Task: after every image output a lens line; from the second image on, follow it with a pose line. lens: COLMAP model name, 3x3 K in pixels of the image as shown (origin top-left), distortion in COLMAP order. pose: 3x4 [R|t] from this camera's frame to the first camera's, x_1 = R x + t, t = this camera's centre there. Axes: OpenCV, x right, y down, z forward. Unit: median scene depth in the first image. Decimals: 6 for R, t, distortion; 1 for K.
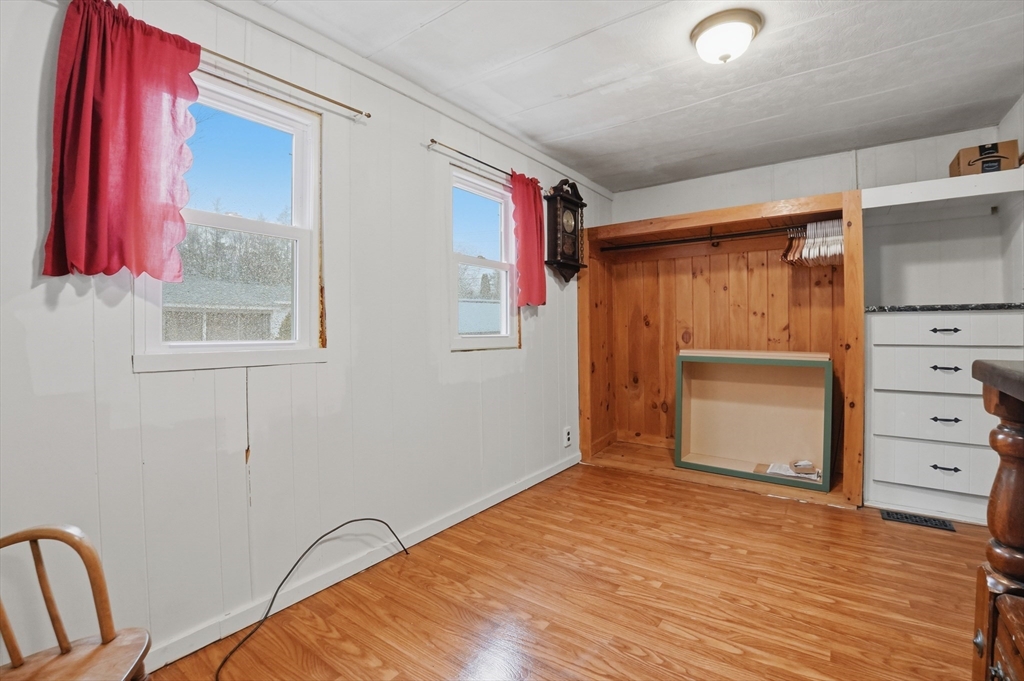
lens RADIAL K [[470.3, 0, 511.5], [0, 470.3, 328.3], [0, 0, 1]] dist [-0.031766, 0.000323]
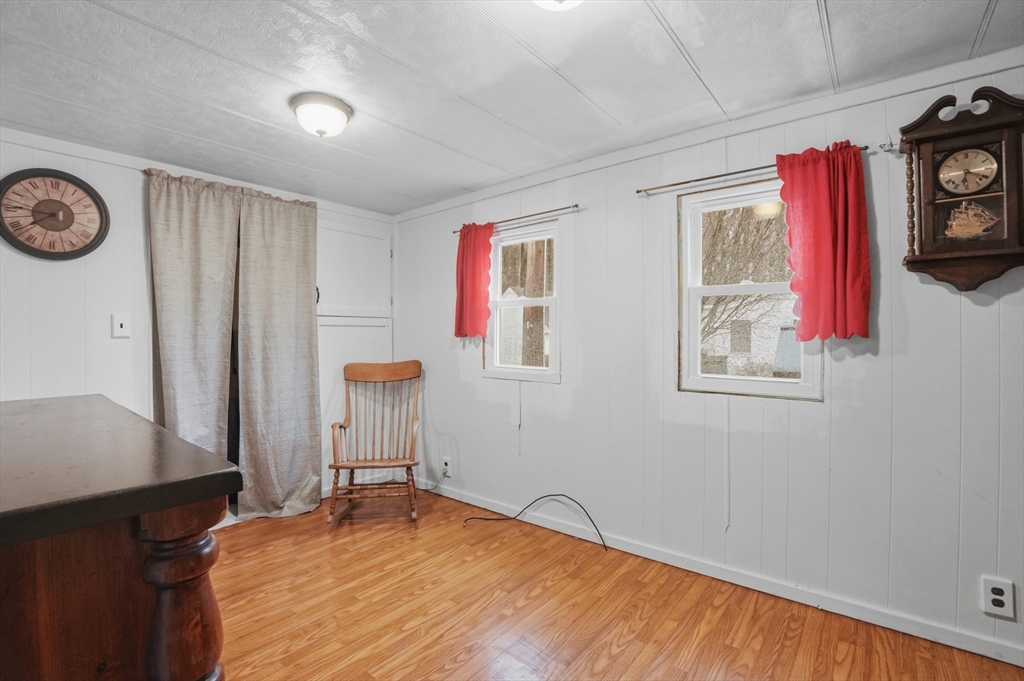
lens RADIAL K [[452.8, 0, 512.0], [0, 452.8, 340.5], [0, 0, 1]] dist [-0.032486, 0.000073]
pose [[-0.040139, 0.014117, -0.999094, 0.876801], [-0.000125, 0.999900, 0.014134, -0.071376], [0.999194, 0.000692, -0.040133, 0.744665]]
